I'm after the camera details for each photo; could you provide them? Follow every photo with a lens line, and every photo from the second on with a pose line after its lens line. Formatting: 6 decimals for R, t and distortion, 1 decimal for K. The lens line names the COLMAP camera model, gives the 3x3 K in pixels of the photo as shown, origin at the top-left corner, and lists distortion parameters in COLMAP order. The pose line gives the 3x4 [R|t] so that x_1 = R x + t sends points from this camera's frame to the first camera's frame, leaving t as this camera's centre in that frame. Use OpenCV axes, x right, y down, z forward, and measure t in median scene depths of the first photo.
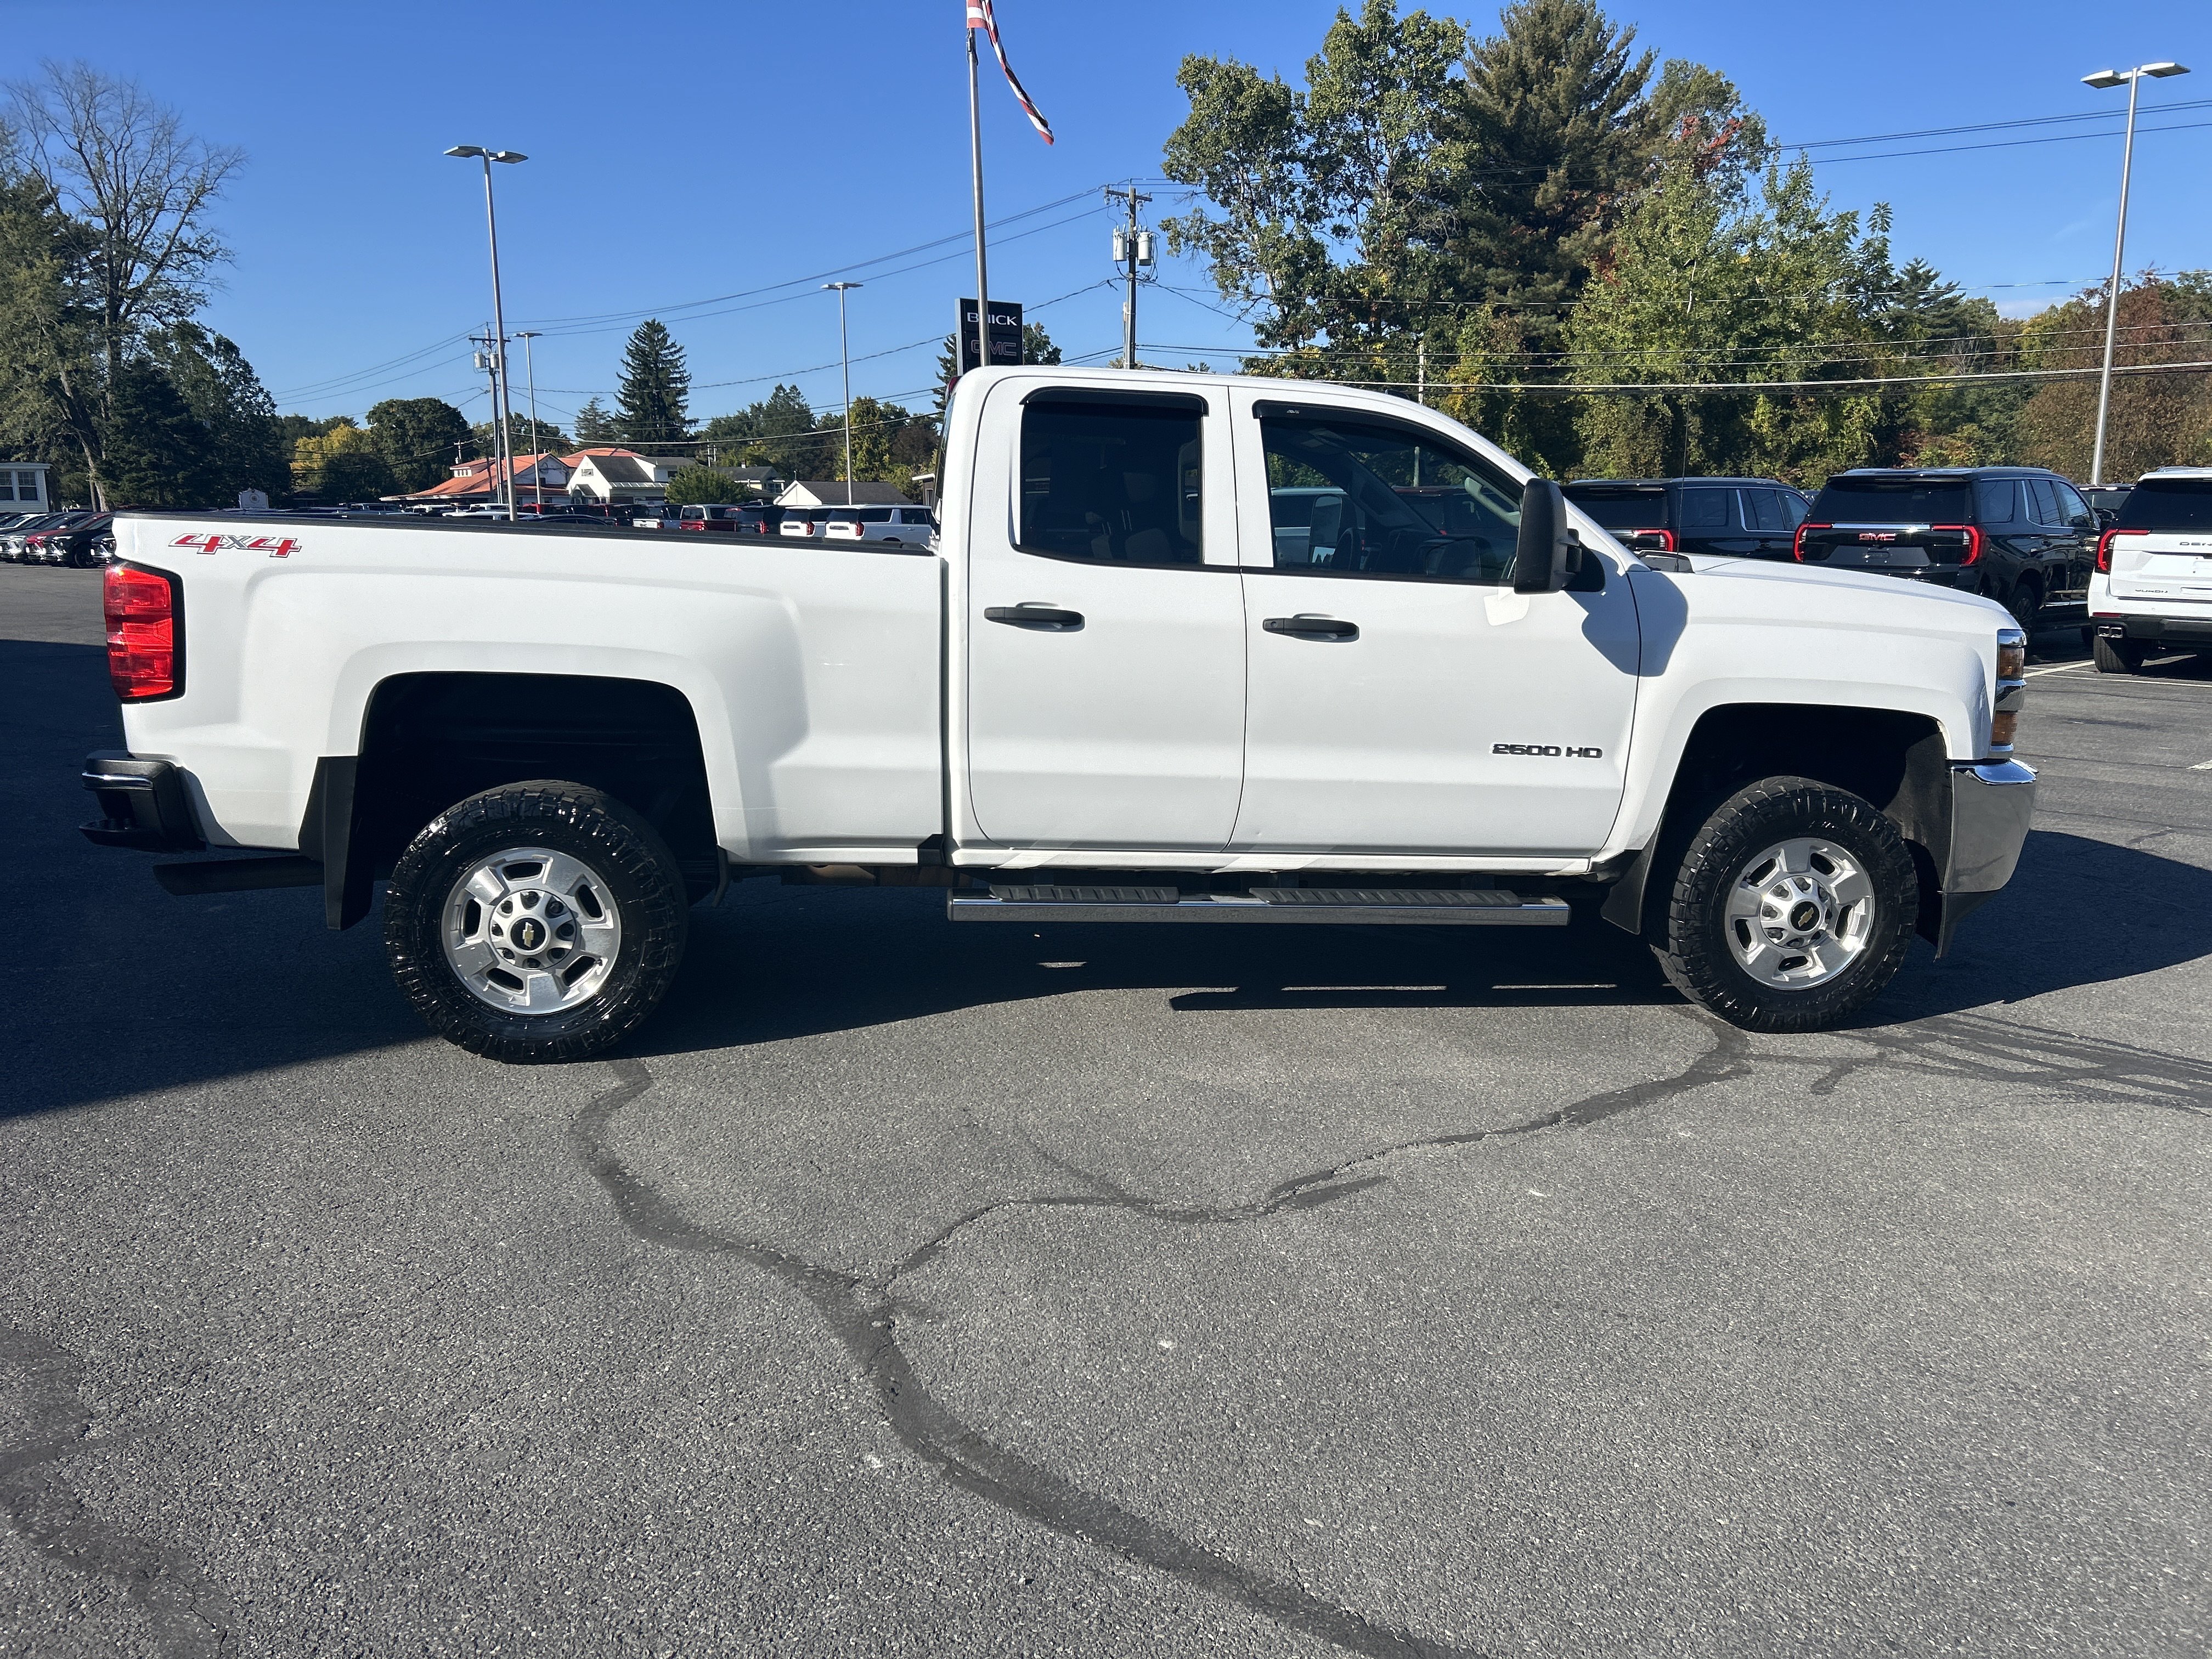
lens RADIAL K [[1681.8, 0, 1122.9], [0, 1681.8, 828.9], [0, 0, 1]] dist [0.055309, -0.058759]
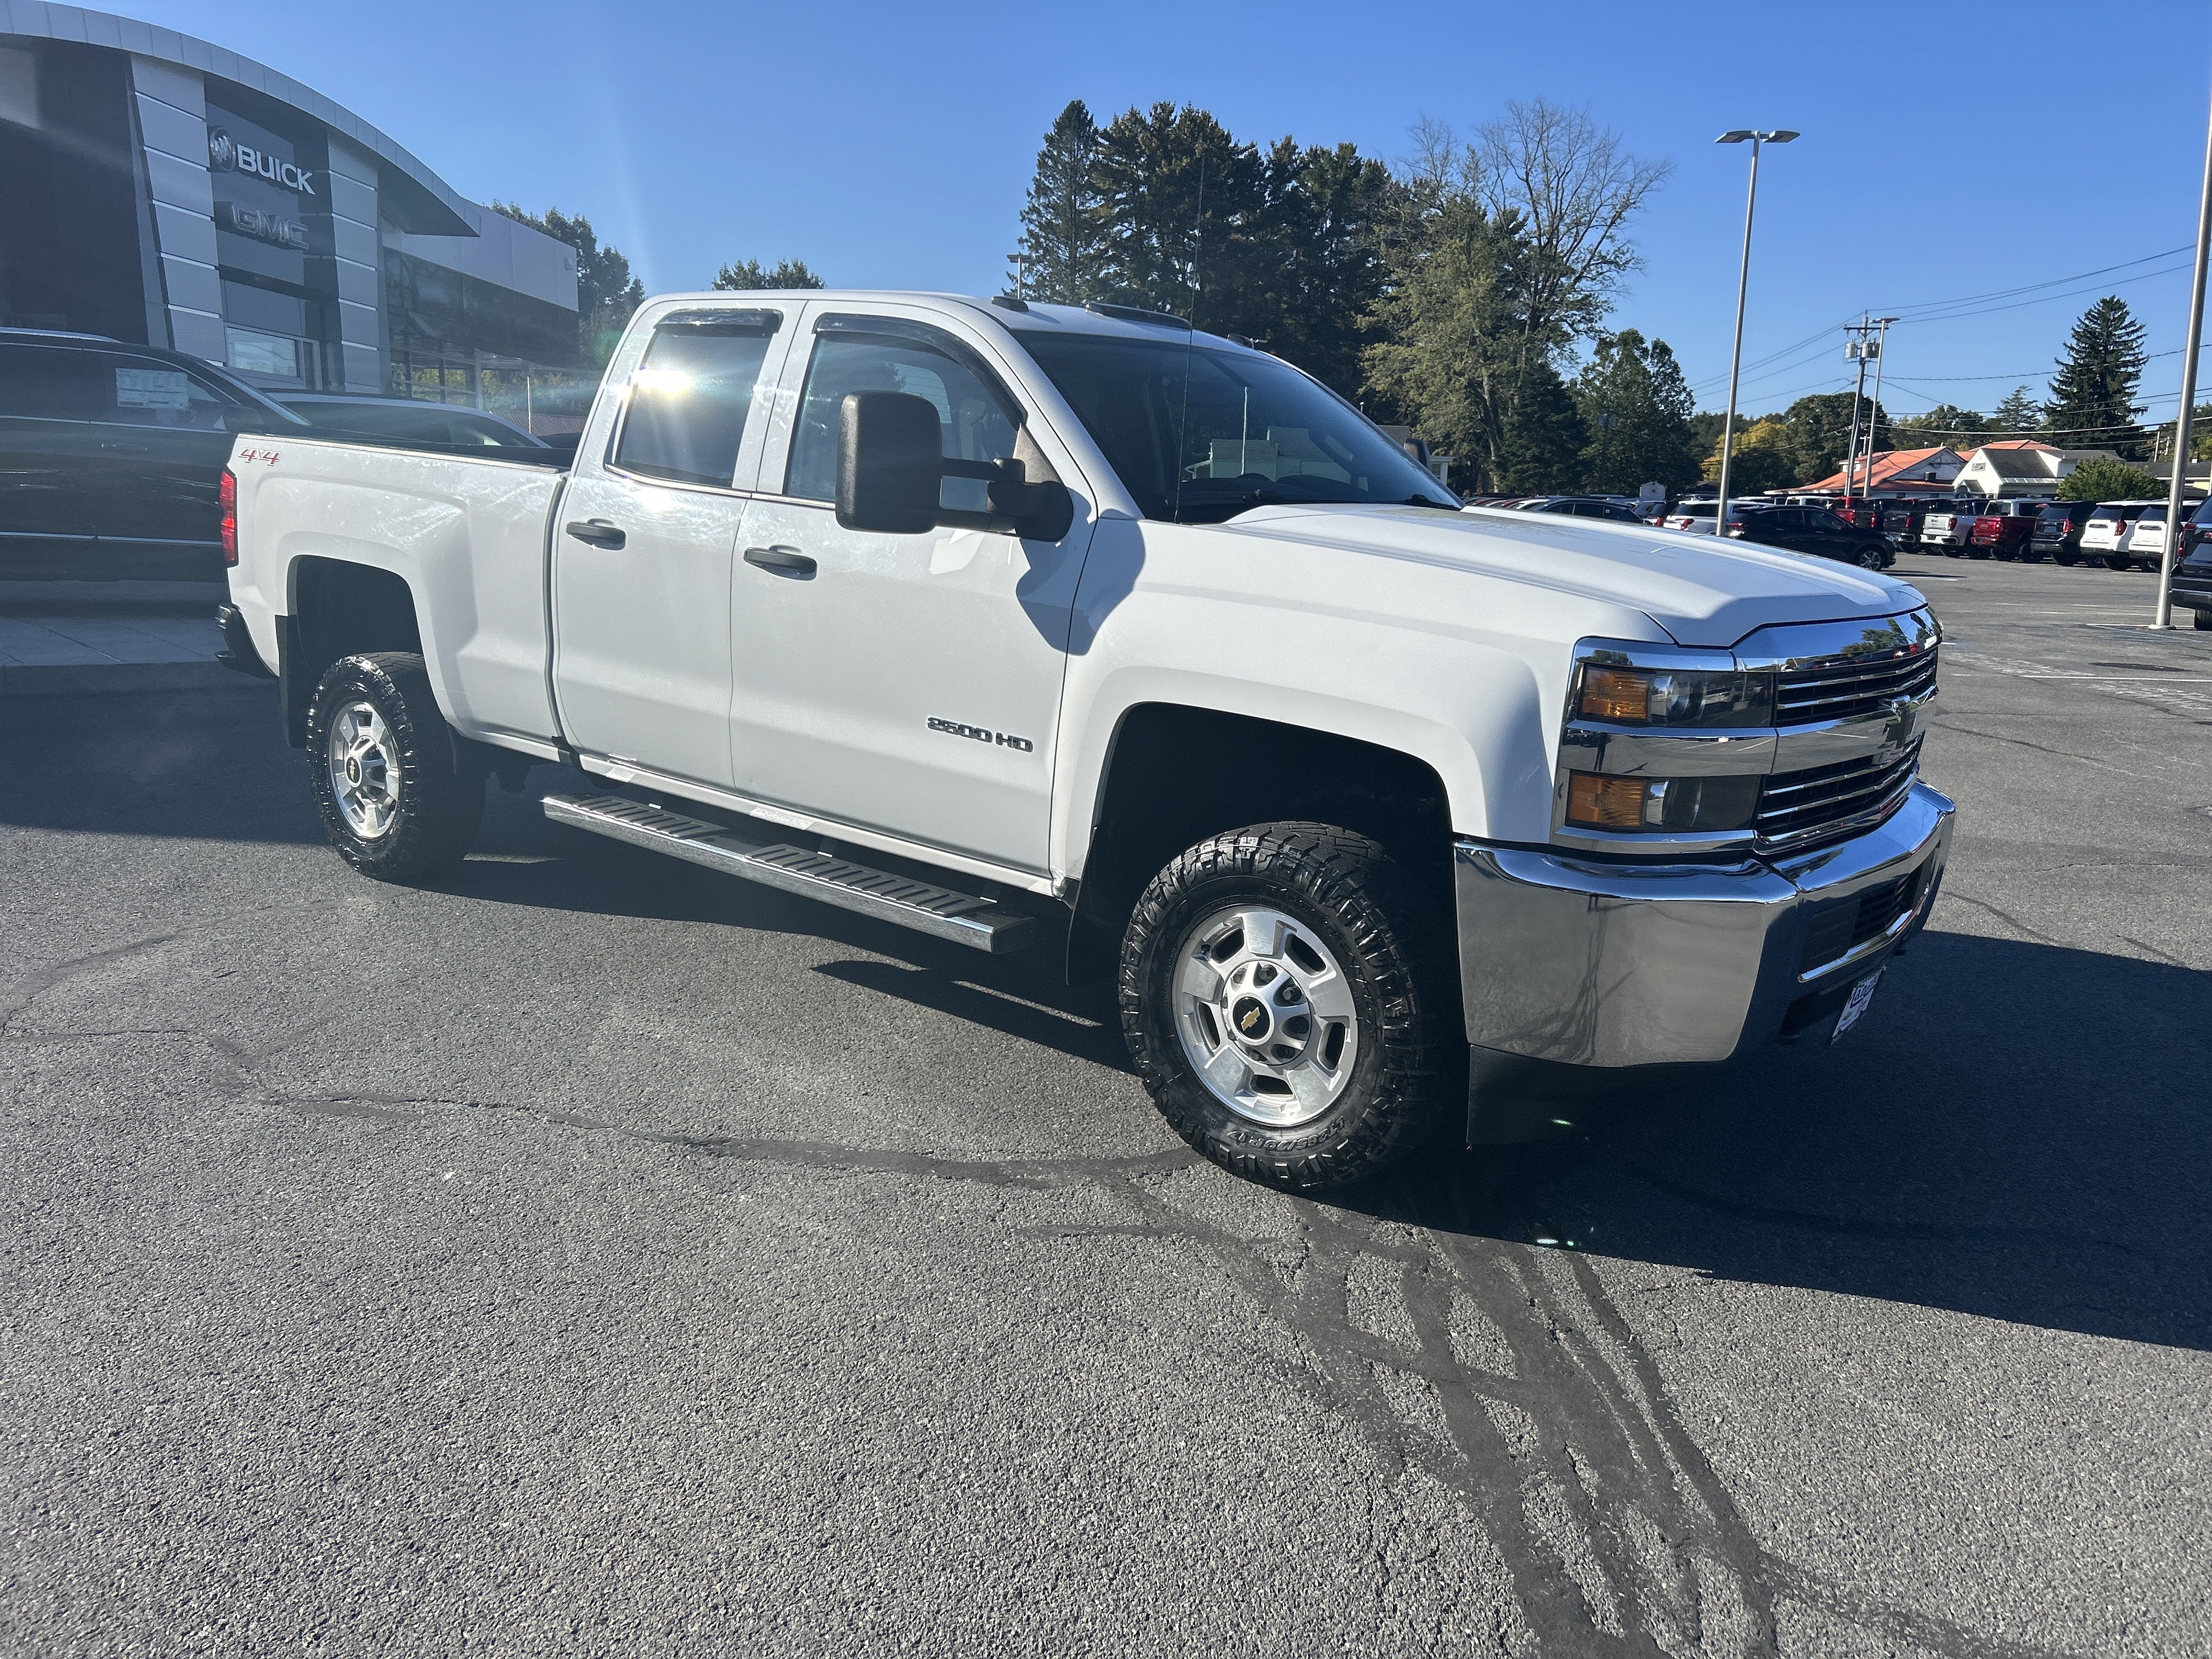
lens RADIAL K [[1681.8, 0, 1107.5], [0, 1681.8, 818.8], [0, 0, 1]] dist [0.055309, -0.058759]
pose [[0.692095, 0.157152, -0.704492, 0.084949], [-0.159974, 0.985135, 0.062596, -0.006513], [0.703856, 0.069378, 0.706947, 0.046579]]
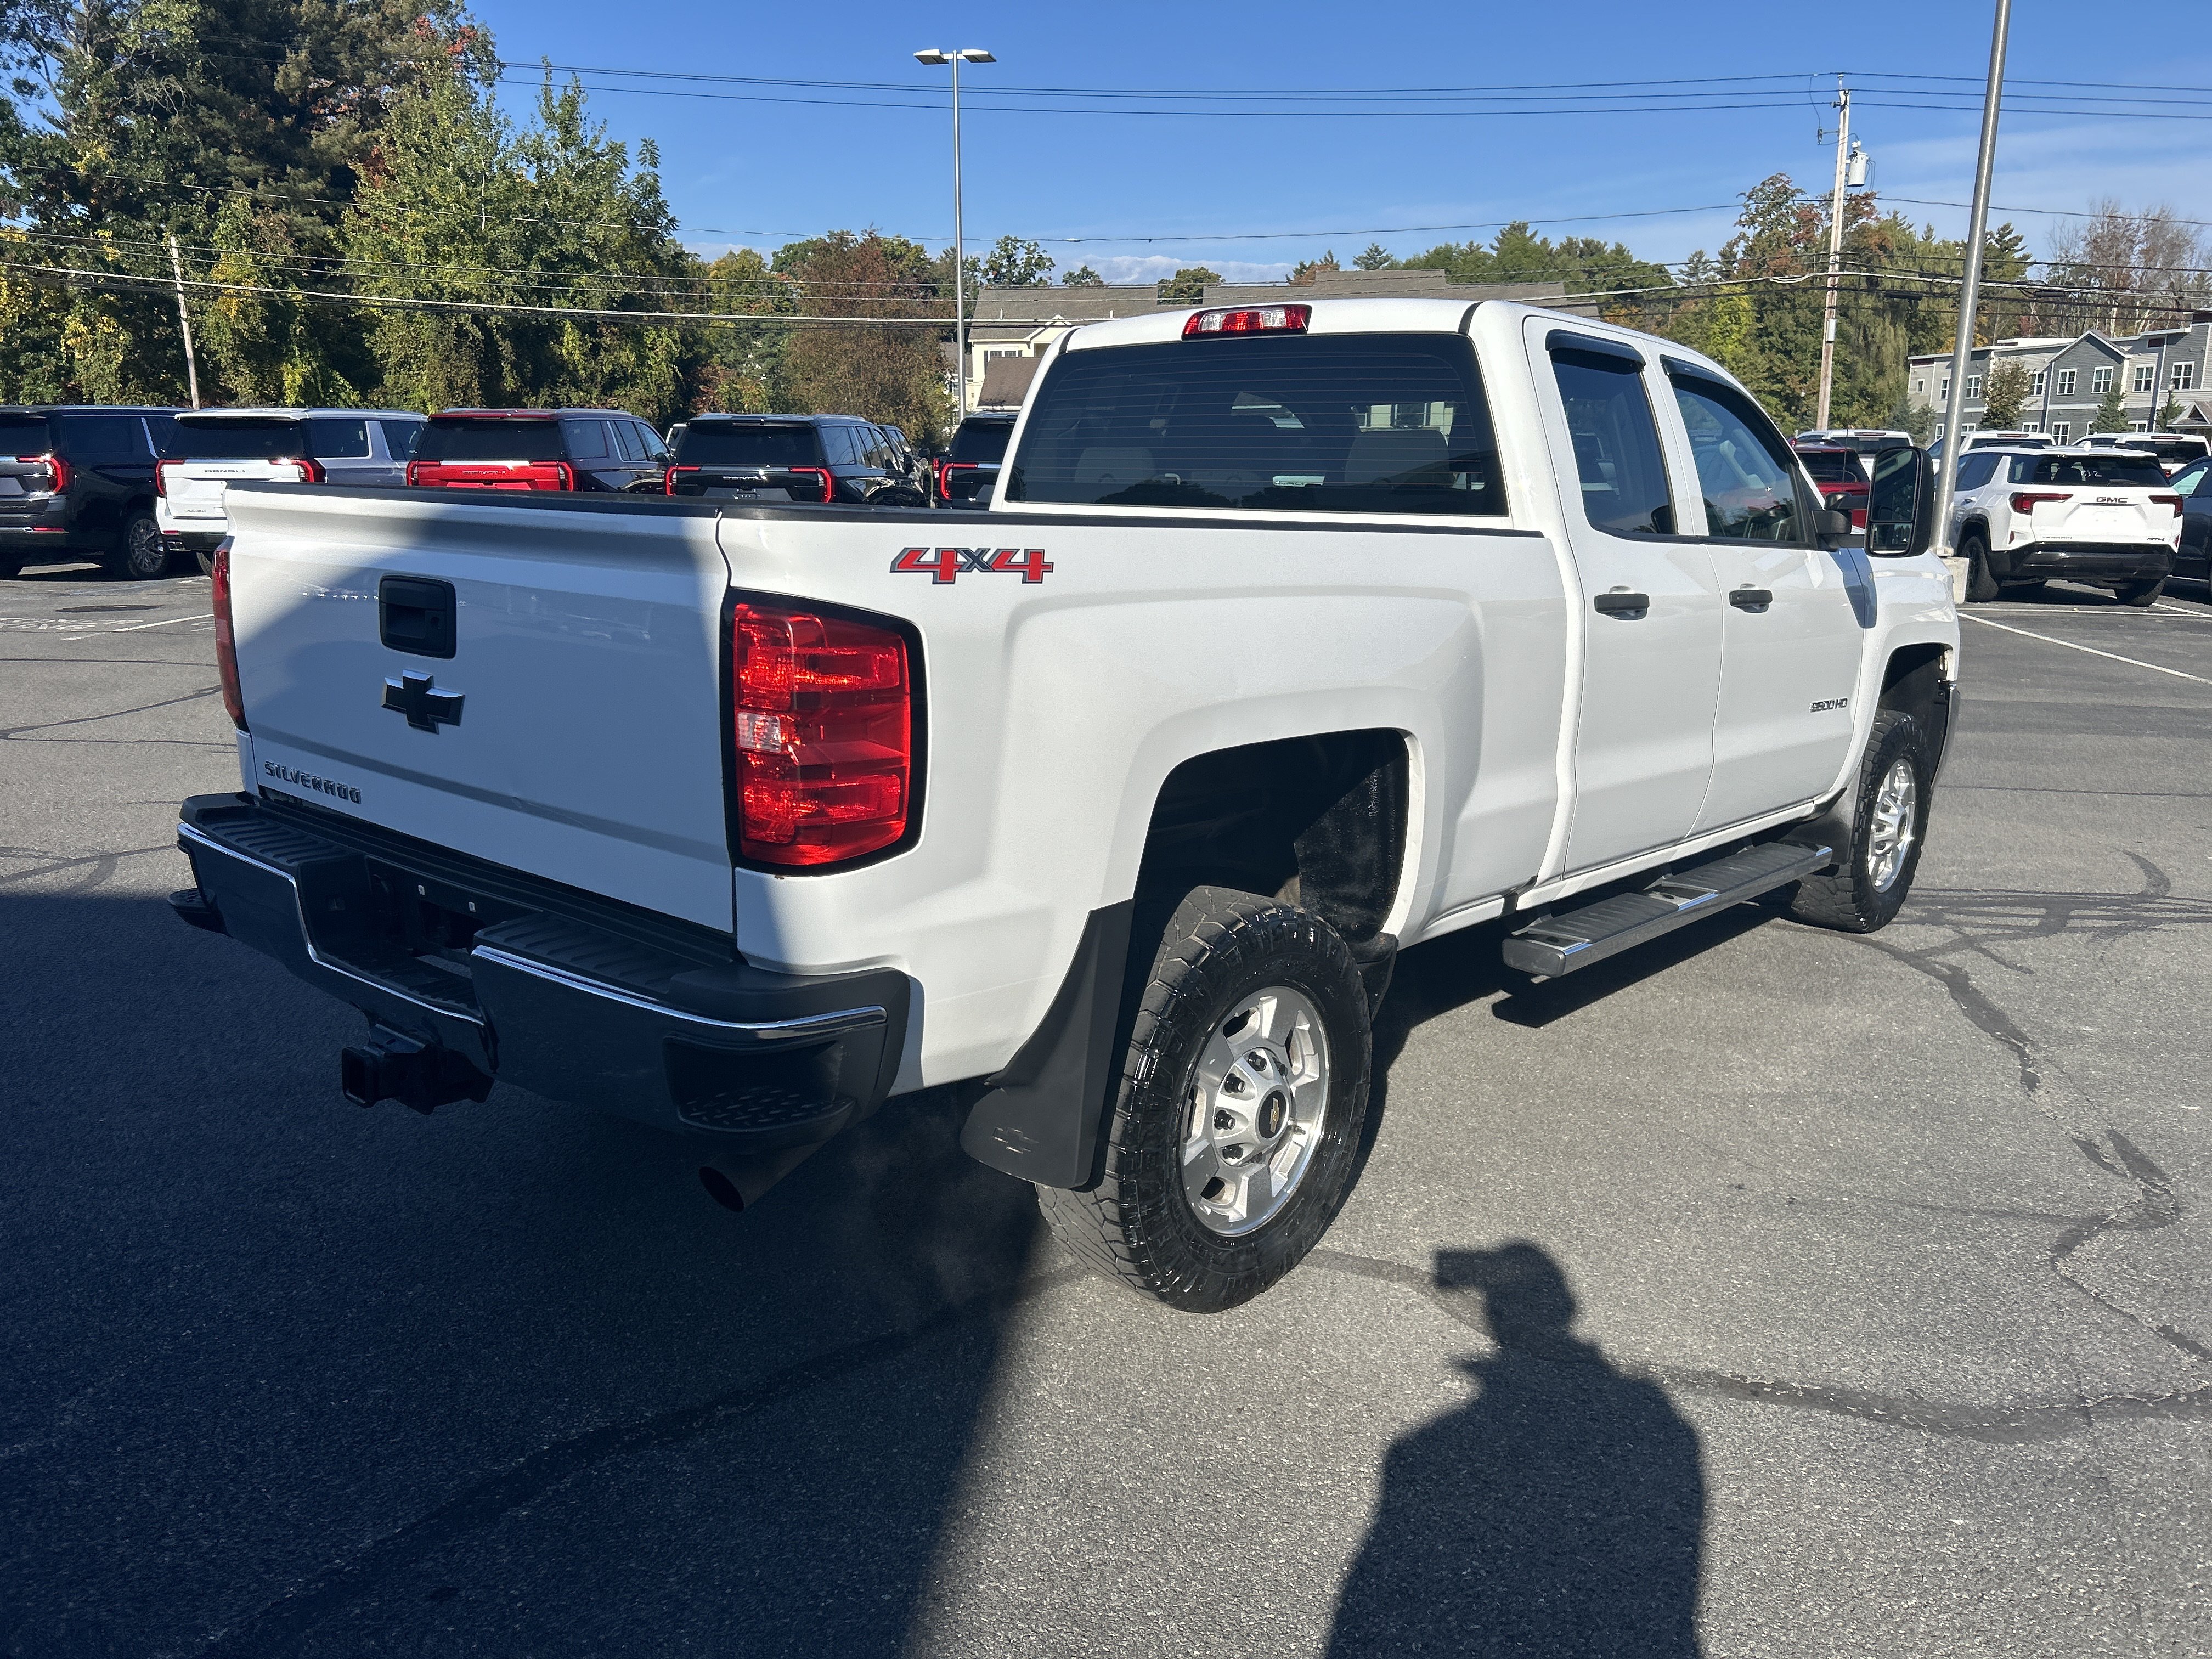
lens RADIAL K [[1681.8, 0, 1104.8], [0, 1681.8, 831.2], [0, 0, 1]] dist [0.055309, -0.058759]
pose [[0.746947, -0.143256, 0.649267, -0.076265], [0.114699, 0.989636, 0.086401, -0.010856], [-0.654915, 0.009934, 0.755637, 0.048941]]
